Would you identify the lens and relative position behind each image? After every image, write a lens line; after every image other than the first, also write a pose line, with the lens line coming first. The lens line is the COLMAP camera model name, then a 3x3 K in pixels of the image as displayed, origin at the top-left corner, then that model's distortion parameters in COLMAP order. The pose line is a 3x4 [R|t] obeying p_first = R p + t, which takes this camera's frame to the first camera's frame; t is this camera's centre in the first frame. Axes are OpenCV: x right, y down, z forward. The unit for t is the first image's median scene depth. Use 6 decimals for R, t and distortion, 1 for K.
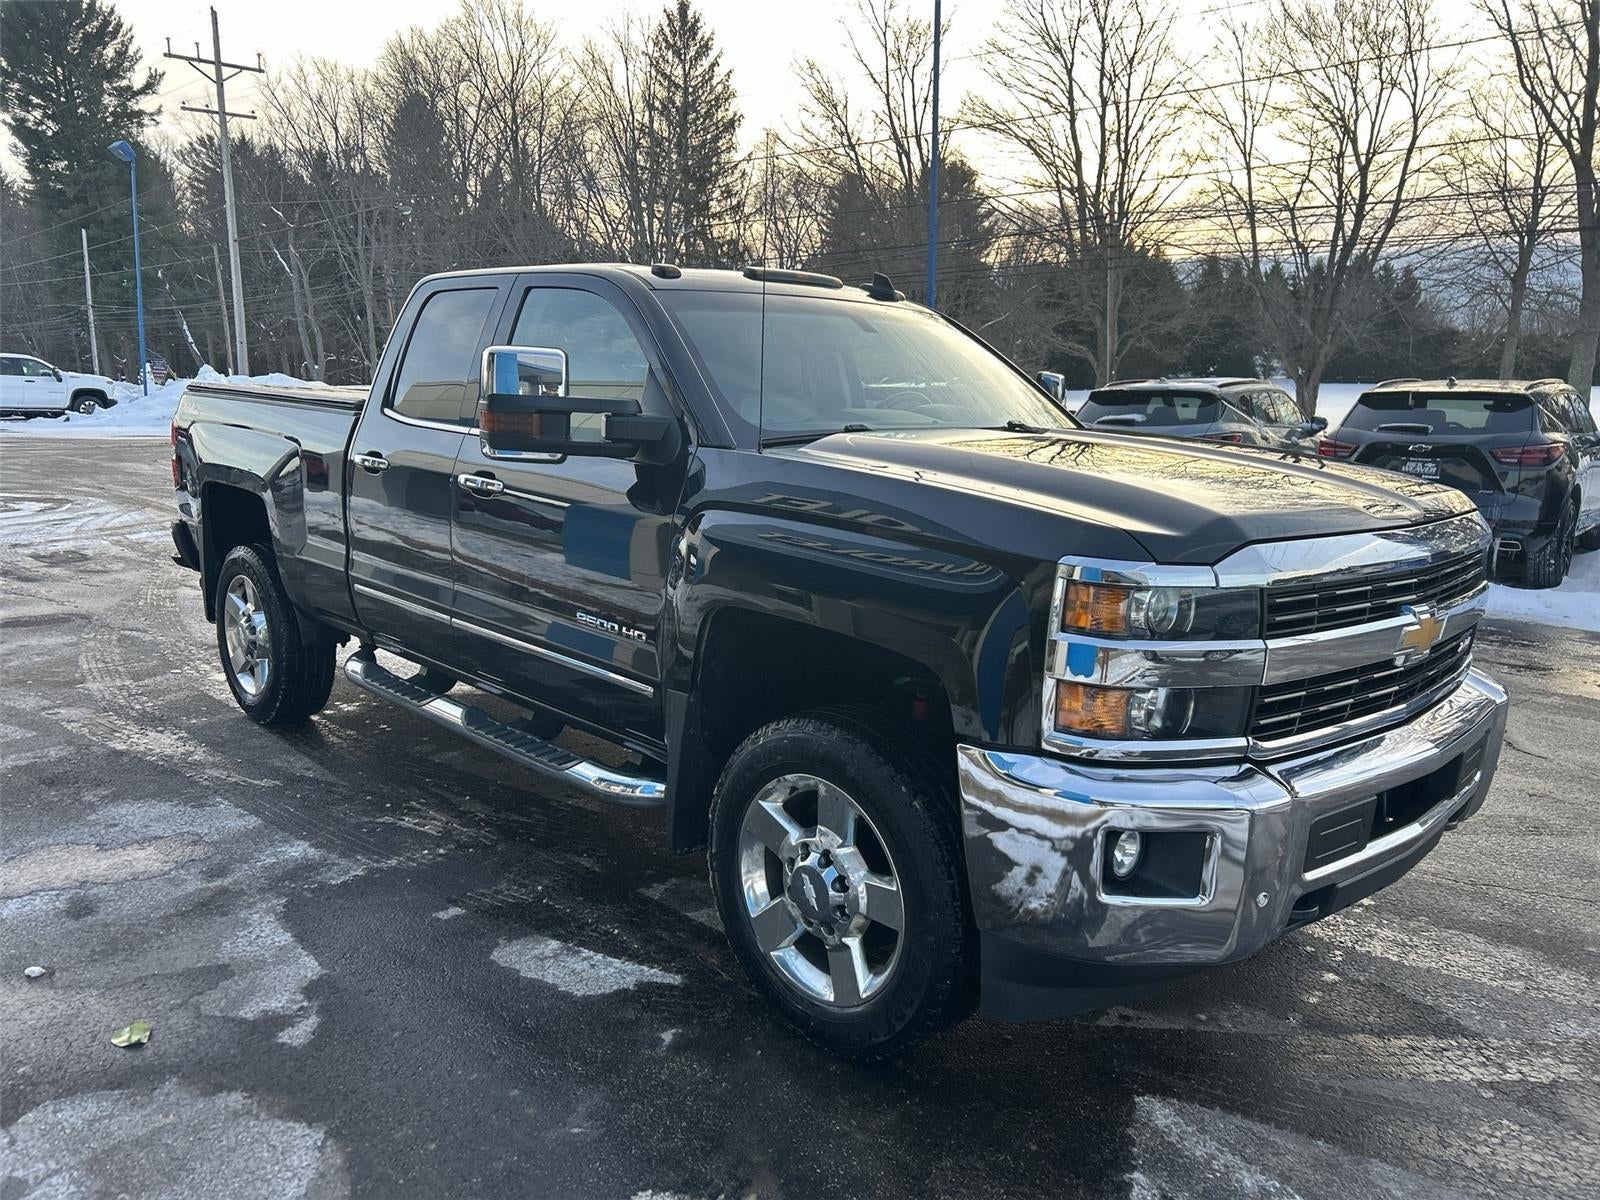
lens RADIAL K [[1205.0, 0, 799.7], [0, 1205.0, 616.4], [0, 0, 1]] dist [0.054658, -0.057210]
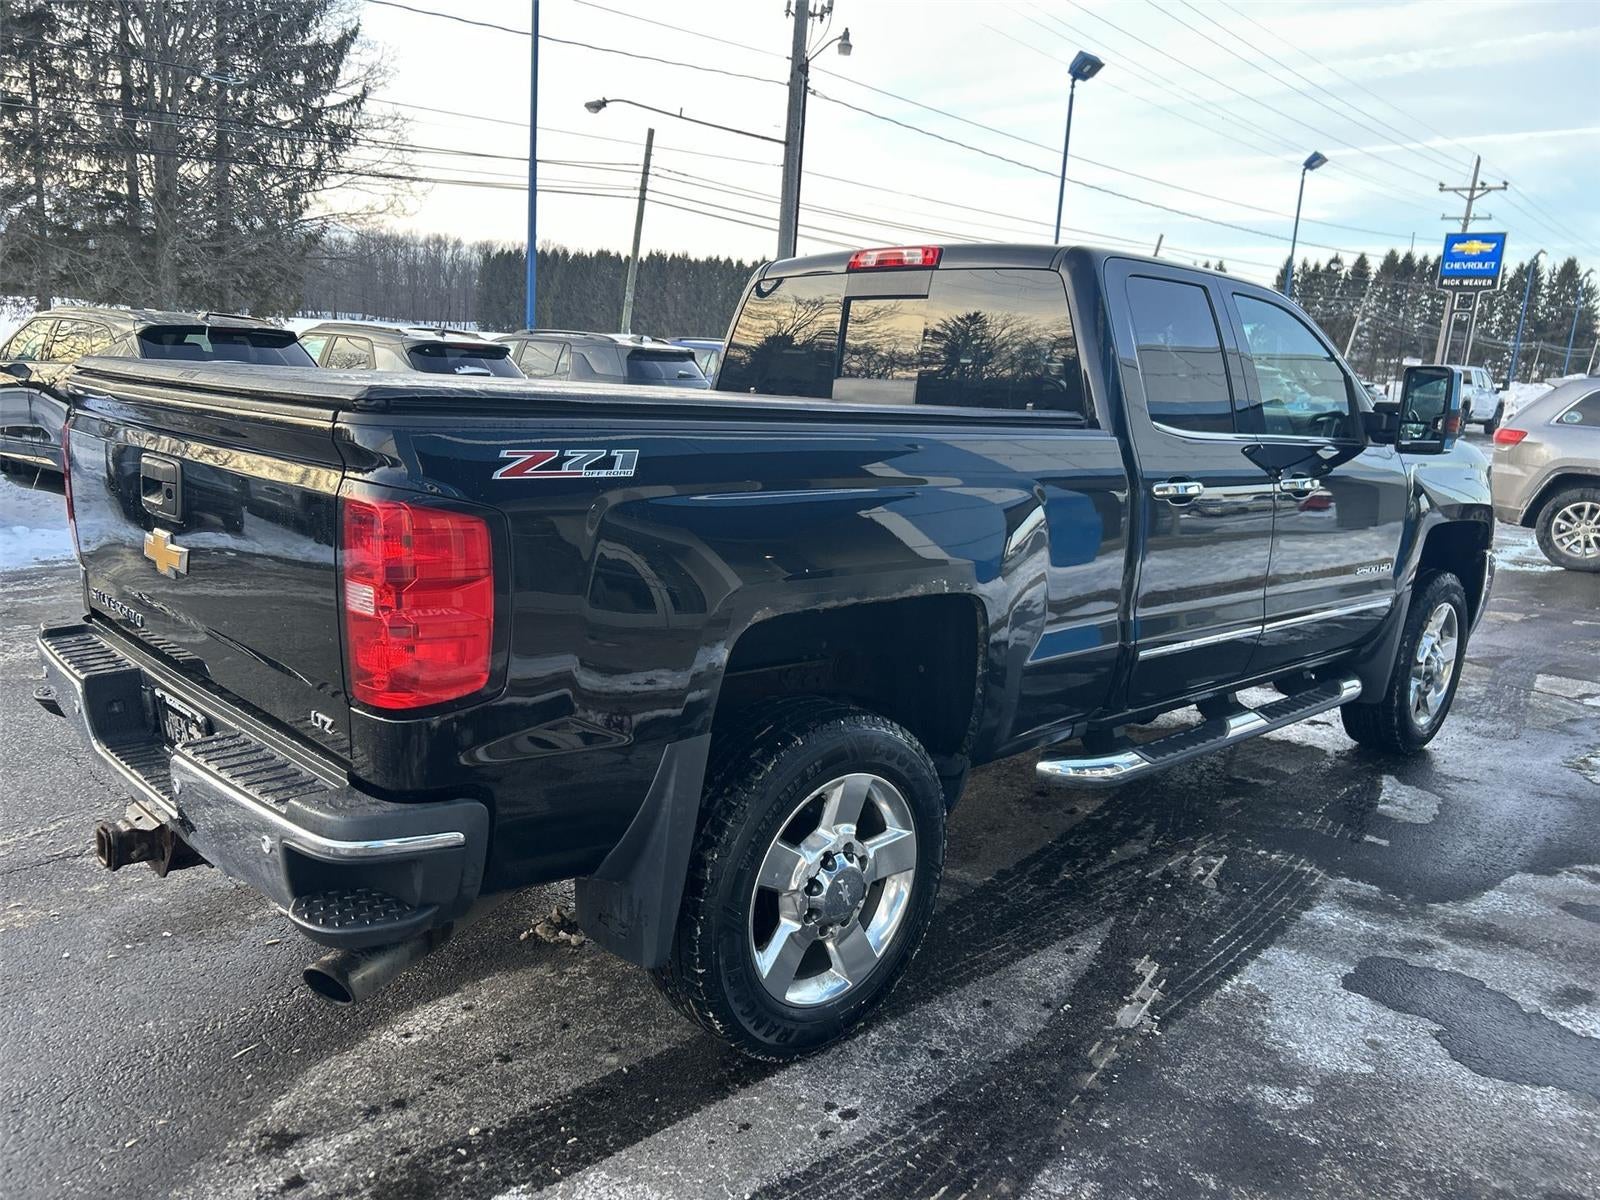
lens RADIAL K [[1205.0, 0, 798.3], [0, 1205.0, 606.1], [0, 0, 1]] dist [0.054658, -0.057210]
pose [[-0.004089, -0.221703, 0.975106, -0.131192], [0.145159, 0.964654, 0.219935, -0.030266], [-0.989400, 0.142445, 0.028238, 0.140099]]
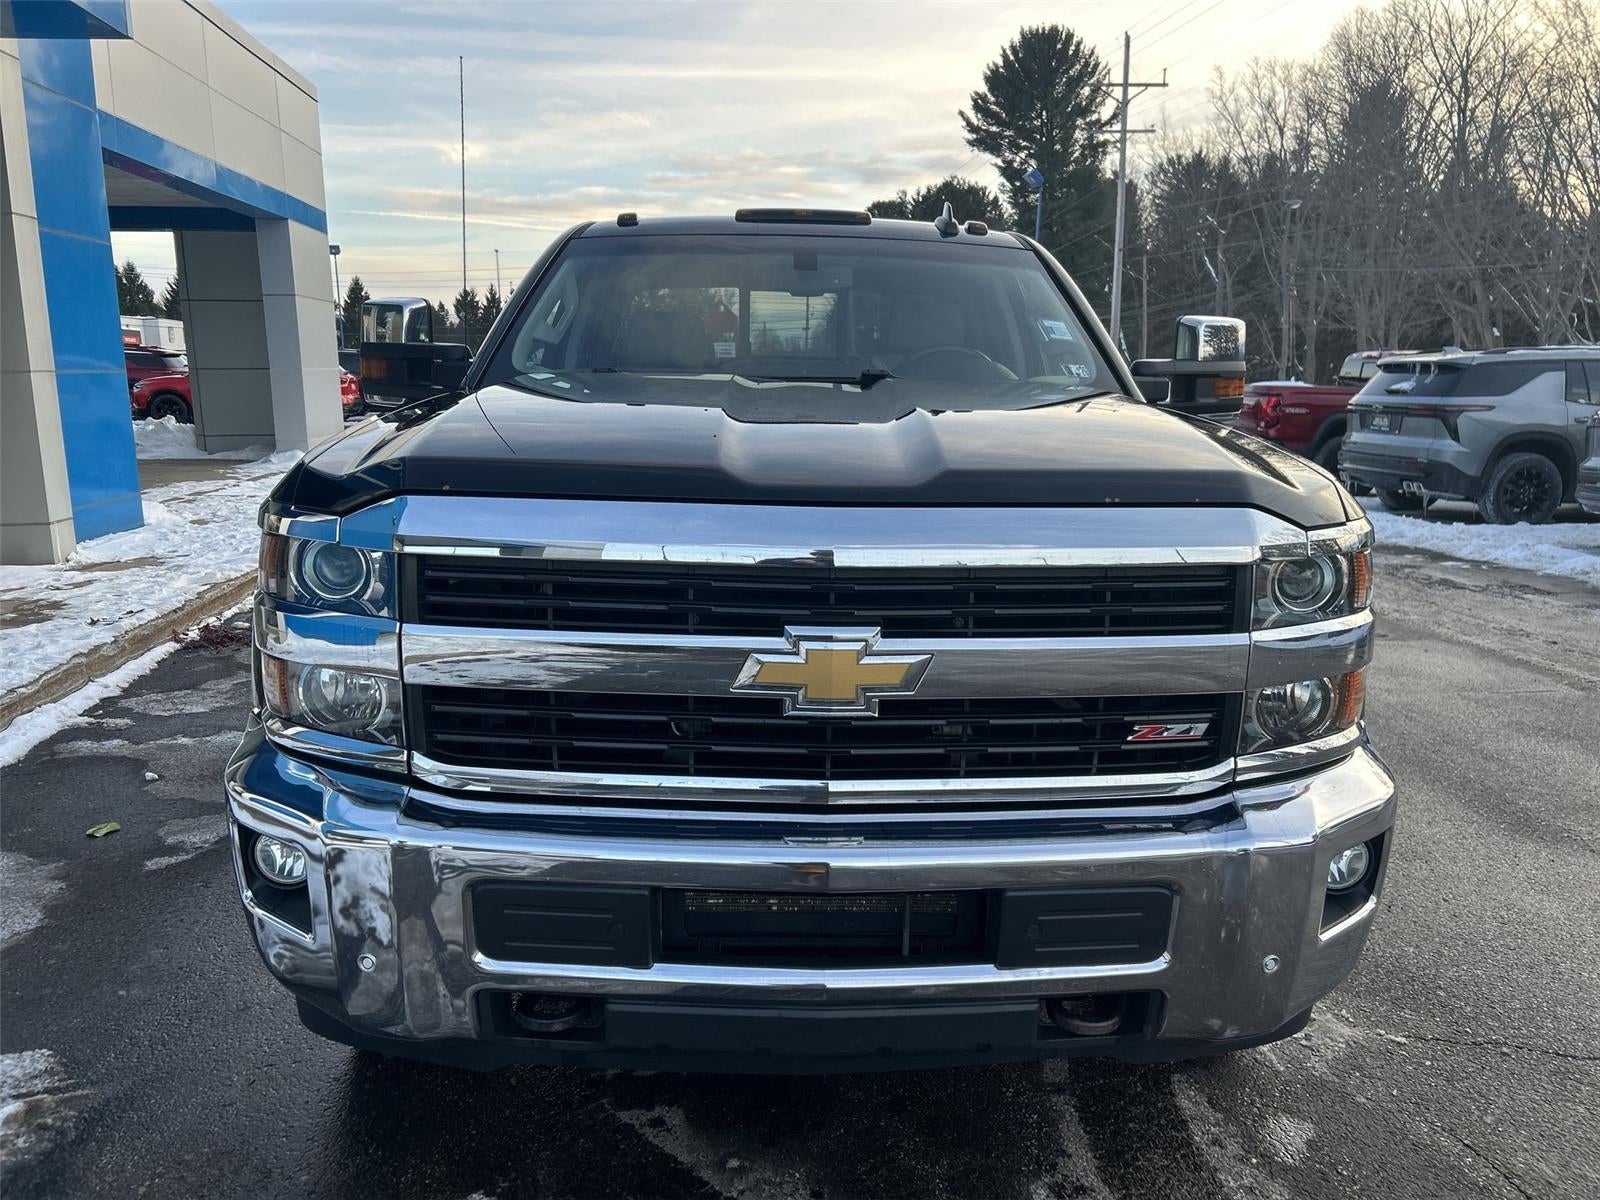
lens RADIAL K [[1205.0, 0, 811.2], [0, 1205.0, 605.6], [0, 0, 1]] dist [0.054658, -0.057210]
pose [[0.748709, 0.117085, -0.652477, 0.064976], [-0.124585, 0.991592, 0.034978, -0.003021], [0.651086, 0.055101, 0.757001, 0.036498]]
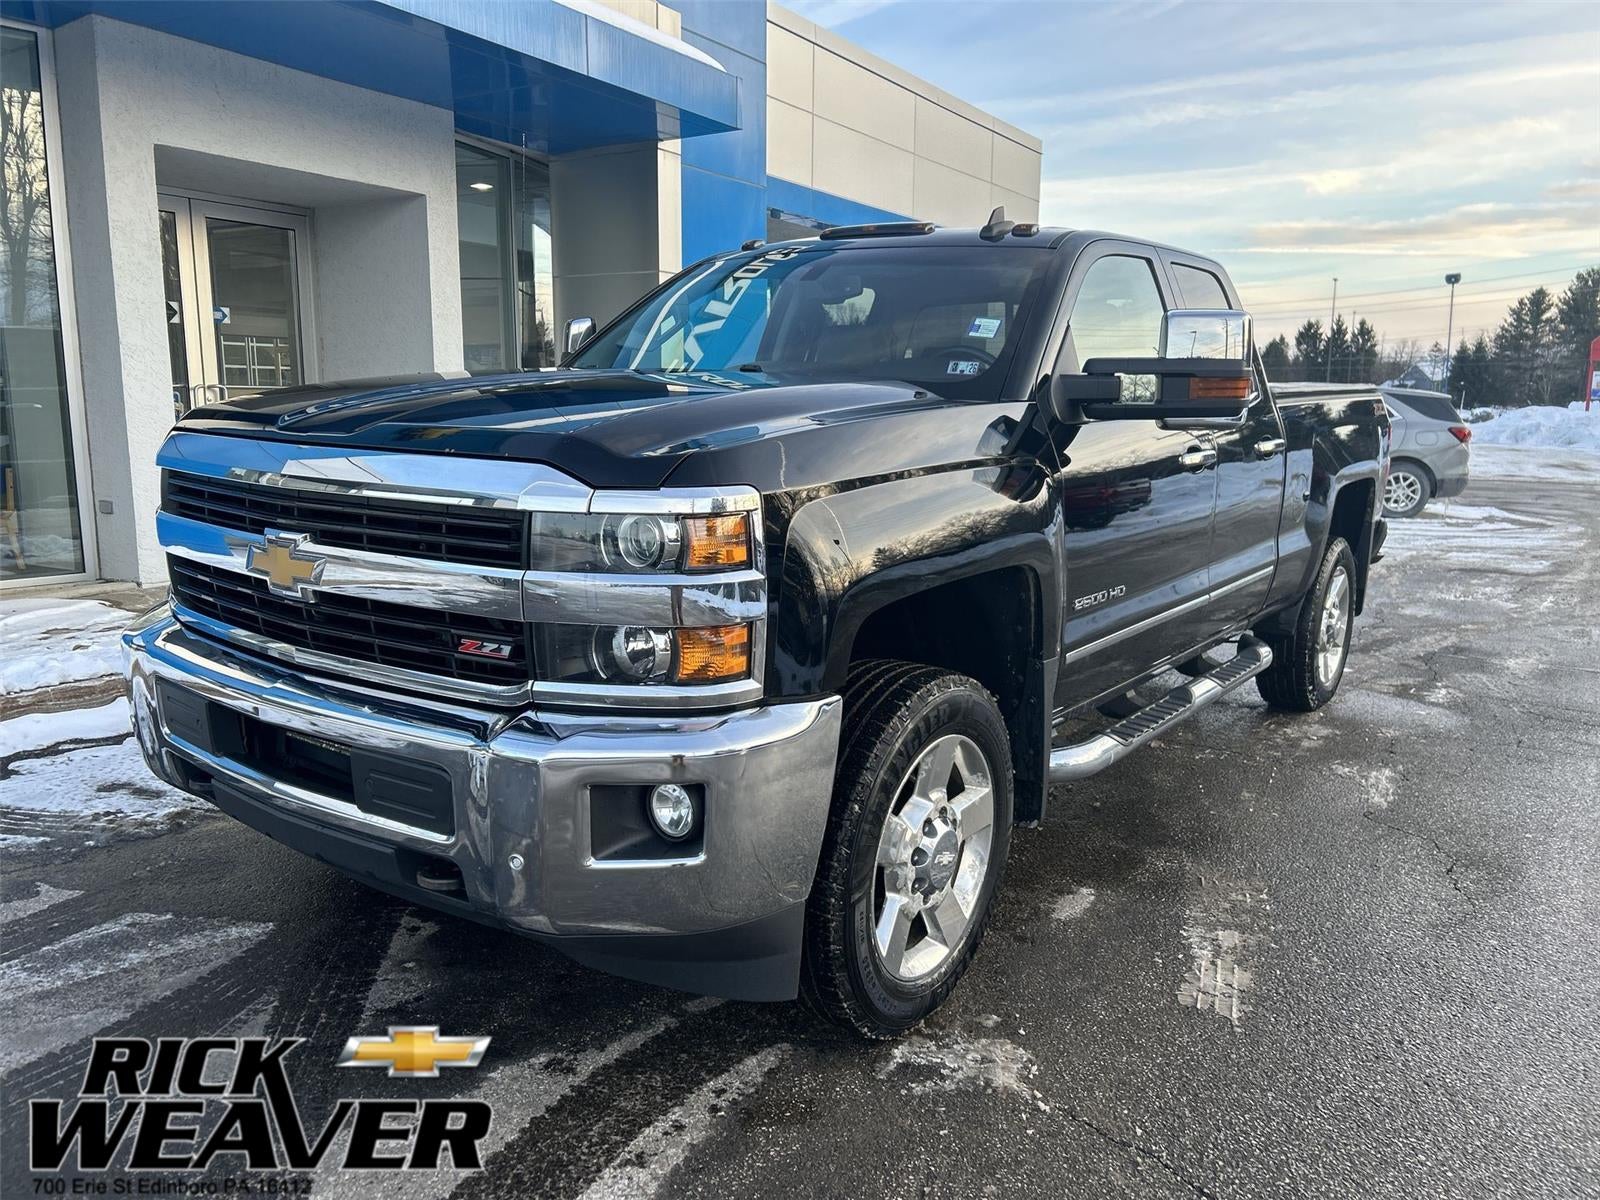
lens RADIAL K [[1205.0, 0, 801.4], [0, 1205.0, 588.1], [0, 0, 1]] dist [0.054658, -0.057210]
pose [[0.179306, 0.145128, -0.973030, 0.102624], [-0.206960, 0.972490, 0.106910, -0.010123], [0.961778, 0.182209, 0.204409, 0.084199]]
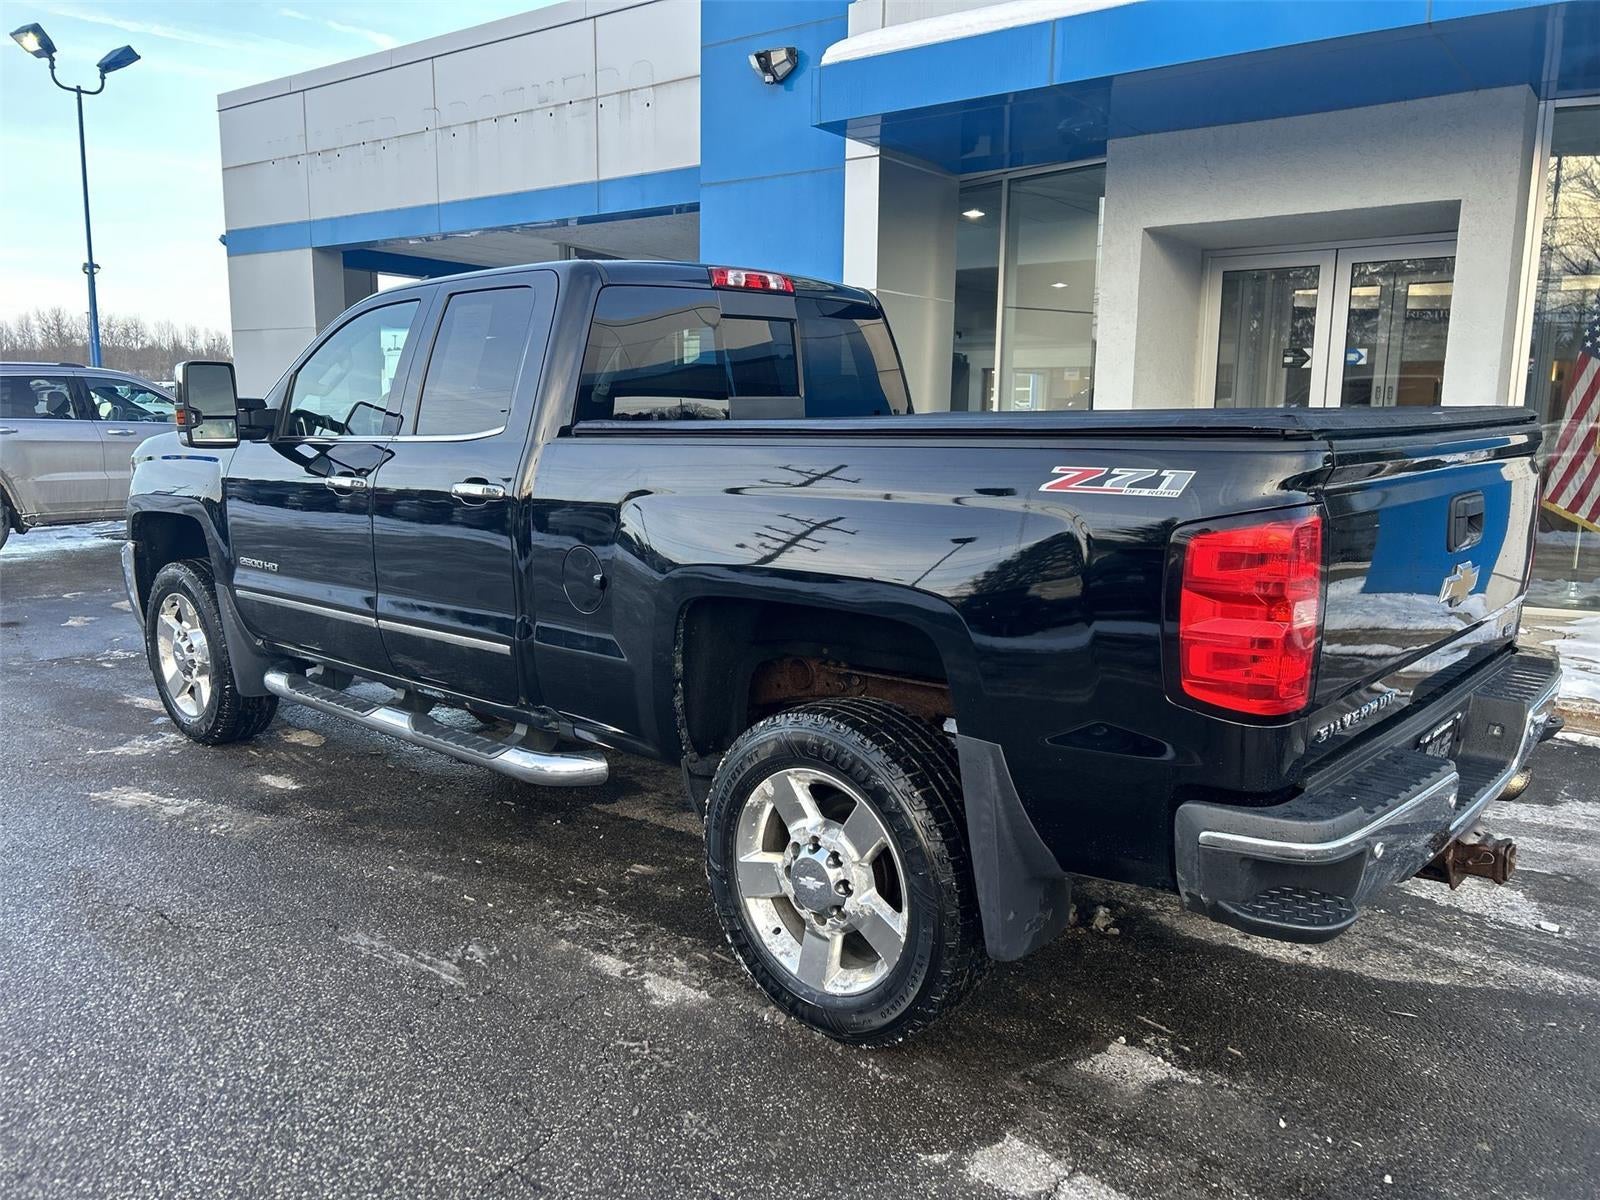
lens RADIAL K [[1205.0, 0, 805.7], [0, 1205.0, 599.1], [0, 0, 1]] dist [0.054658, -0.057210]
pose [[-0.996671, -0.011968, -0.080645, -0.020931], [-0.039469, 0.936355, 0.348830, -0.046091], [0.071338, 0.350852, -0.933710, 0.240642]]
